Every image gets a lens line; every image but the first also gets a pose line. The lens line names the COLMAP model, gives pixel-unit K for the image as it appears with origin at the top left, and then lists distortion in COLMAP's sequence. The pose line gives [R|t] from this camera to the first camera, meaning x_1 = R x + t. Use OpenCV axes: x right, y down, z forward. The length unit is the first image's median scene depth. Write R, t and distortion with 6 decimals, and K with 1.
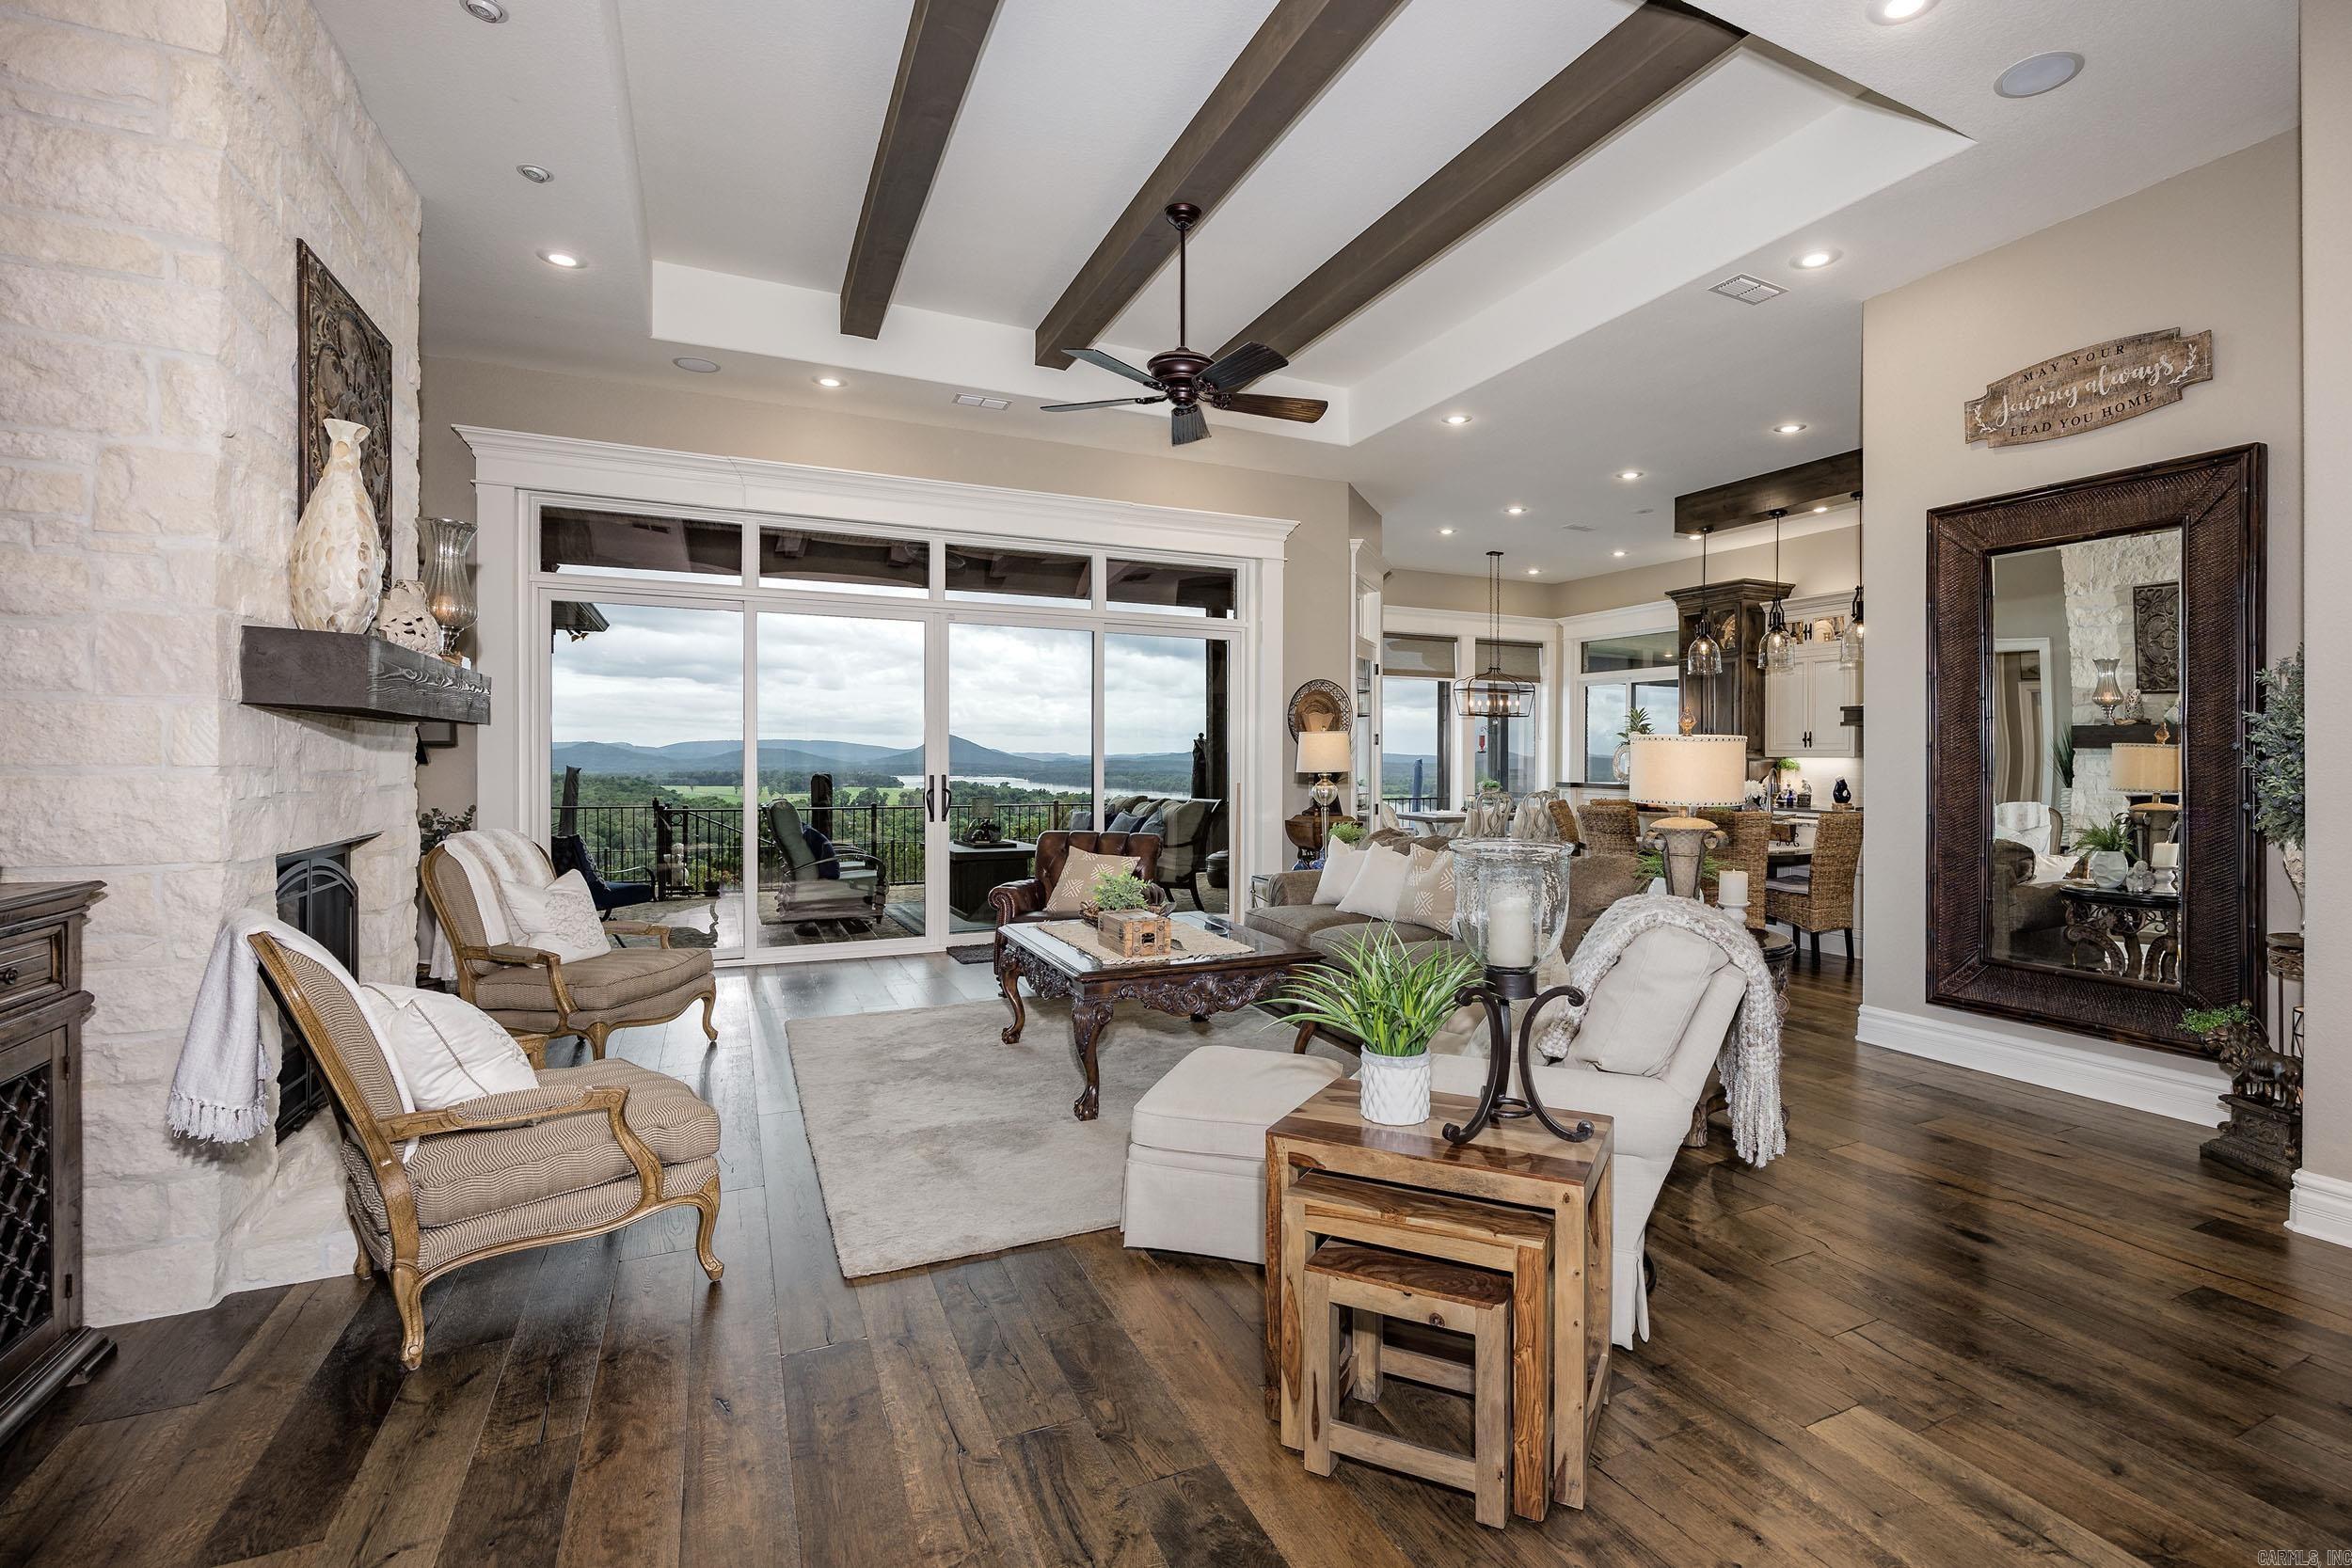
lens RADIAL K [[1087.5, 0, 1251.9], [0, 1087.5, 755.3], [0, 0, 1]] dist [-0.001415, 0.000064]
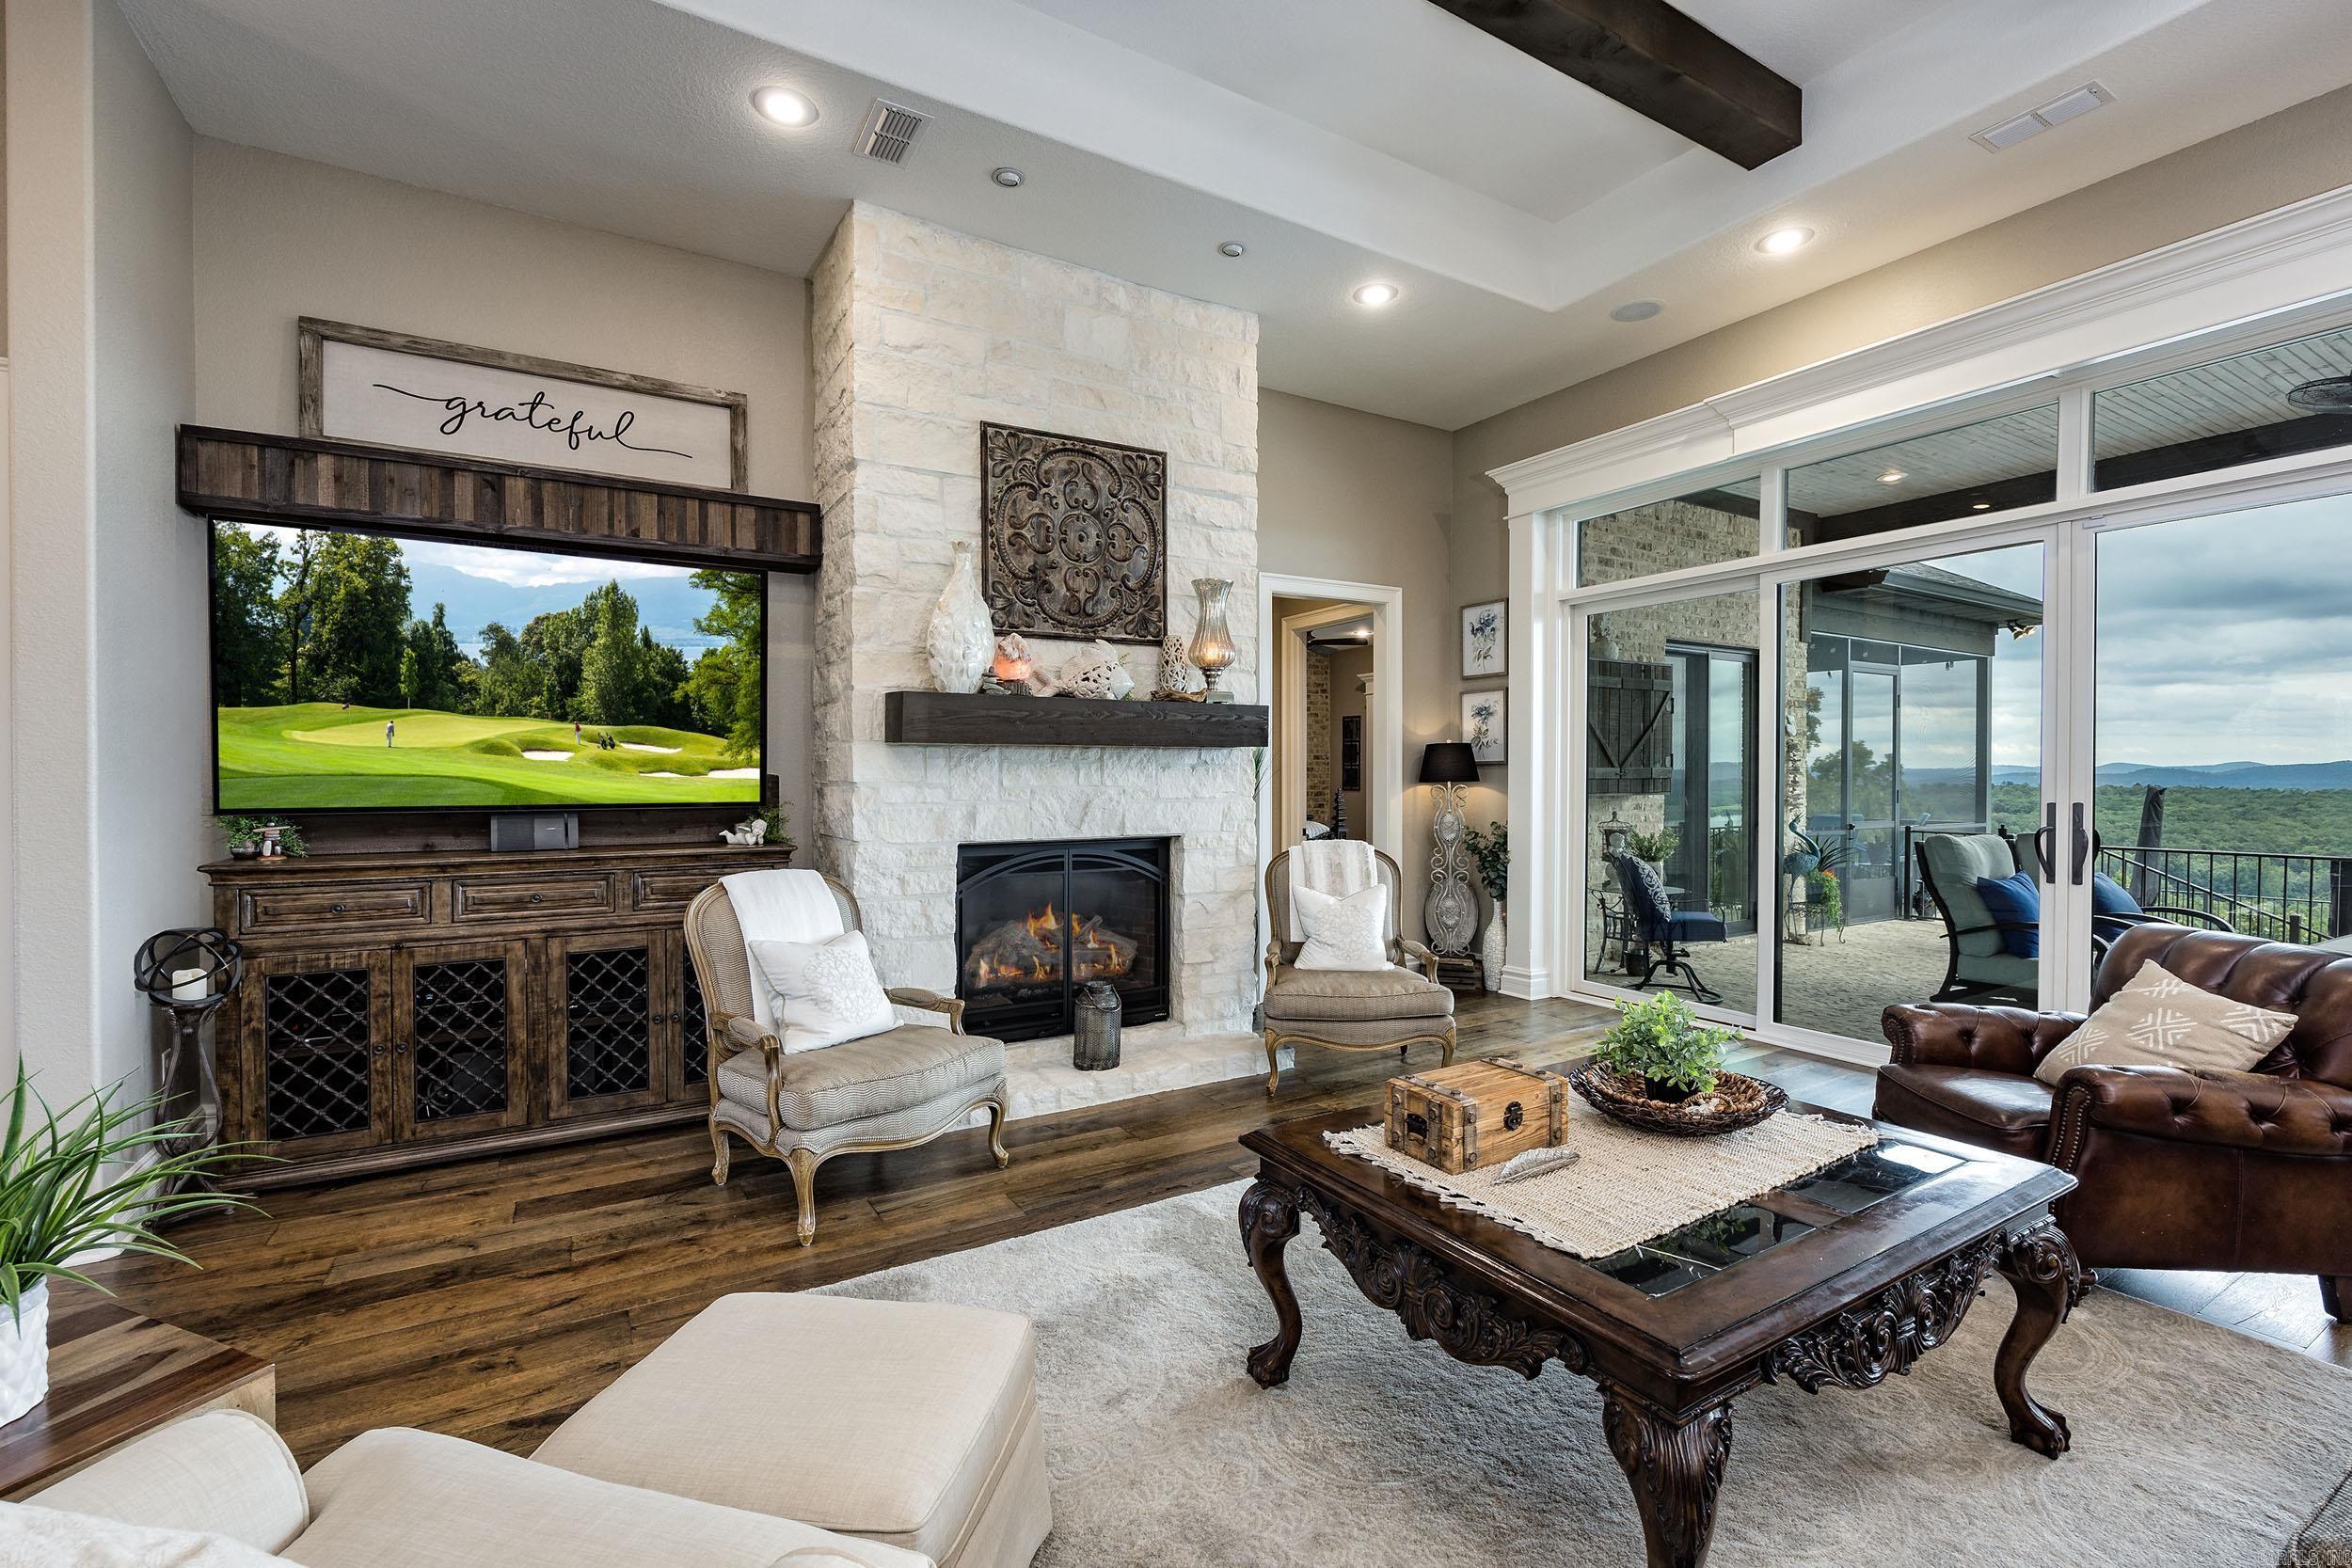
lens RADIAL K [[1001.7, 0, 1183.4], [0, 1001.7, 784.5], [0, 0, 1]] dist [-0.000402, -0.000591]
pose [[0.068625, 0.003423, -0.997637, 0.145443], [0.008593, 0.999955, 0.004022, 0.003172], [0.997606, -0.008849, 0.068592, 0.348215]]
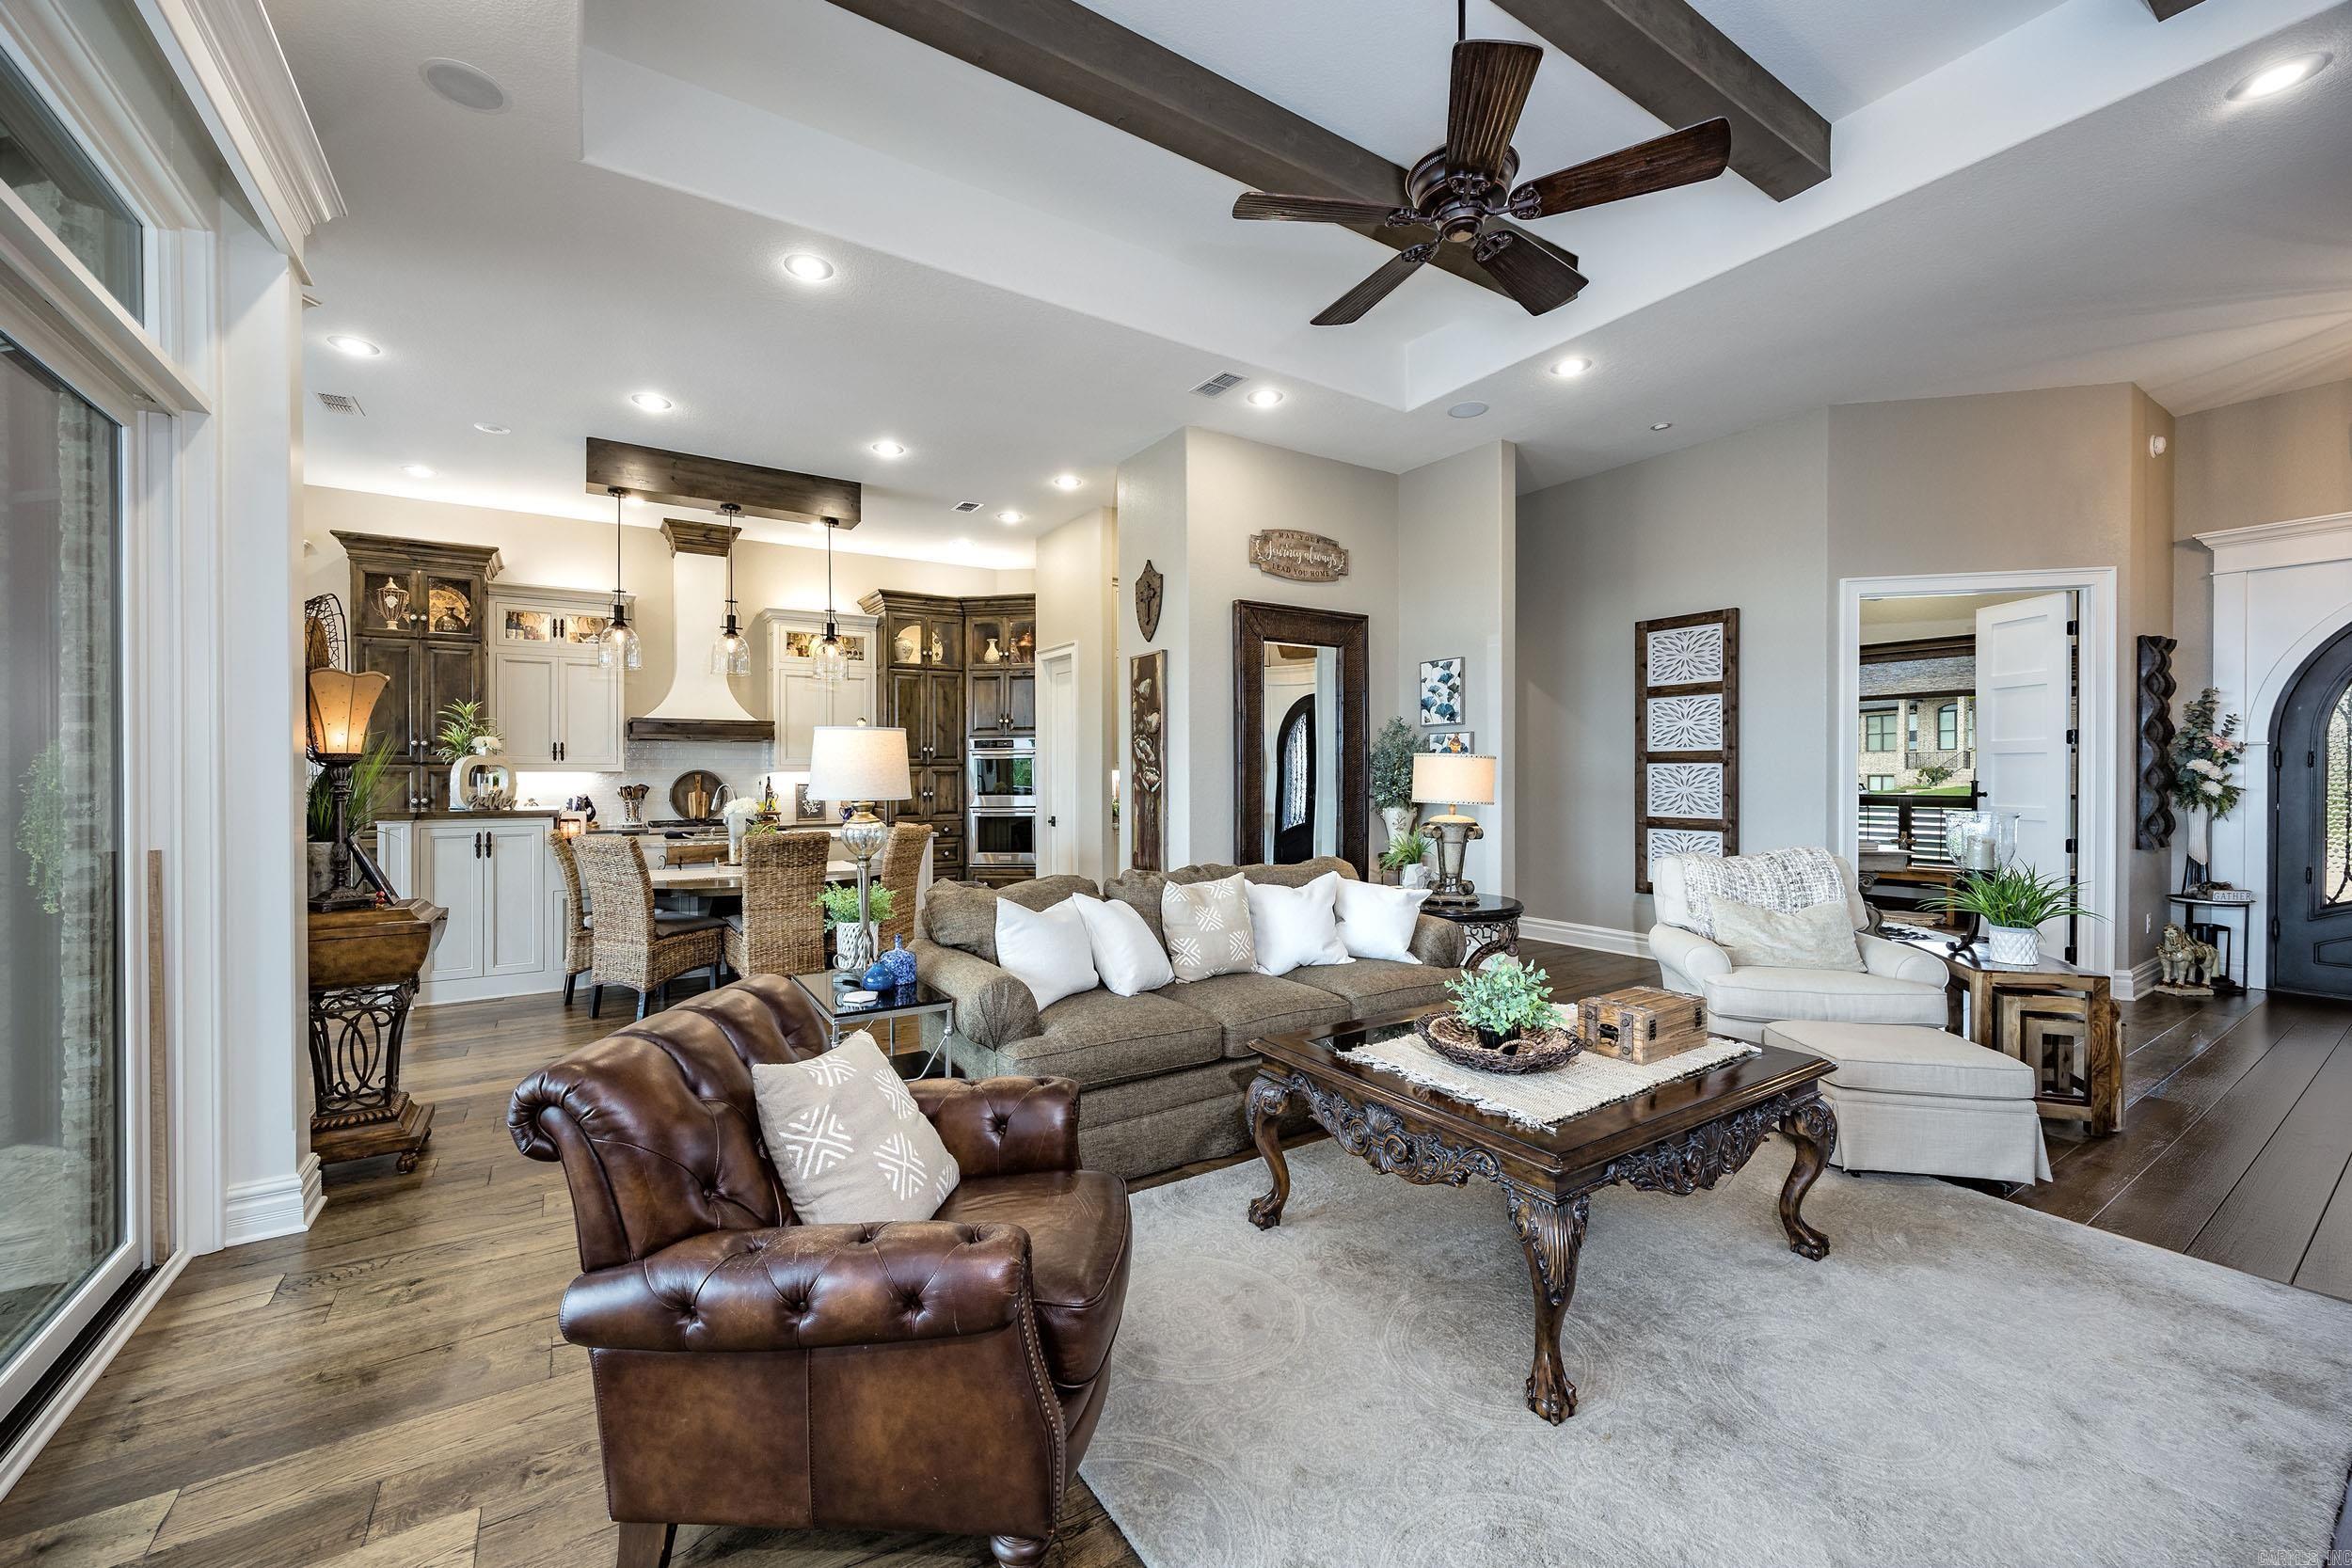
lens RADIAL K [[927.1, 0, 1177.3], [0, 927.1, 773.5], [0, 0, 1]] dist [-0.001321, -0.000543]
pose [[-0.112705, -0.003732, 0.993621, -0.284040], [-0.000416, 0.999993, 0.003709, 0.000218], [-0.993628, 0.000005, -0.112706, 0.584814]]
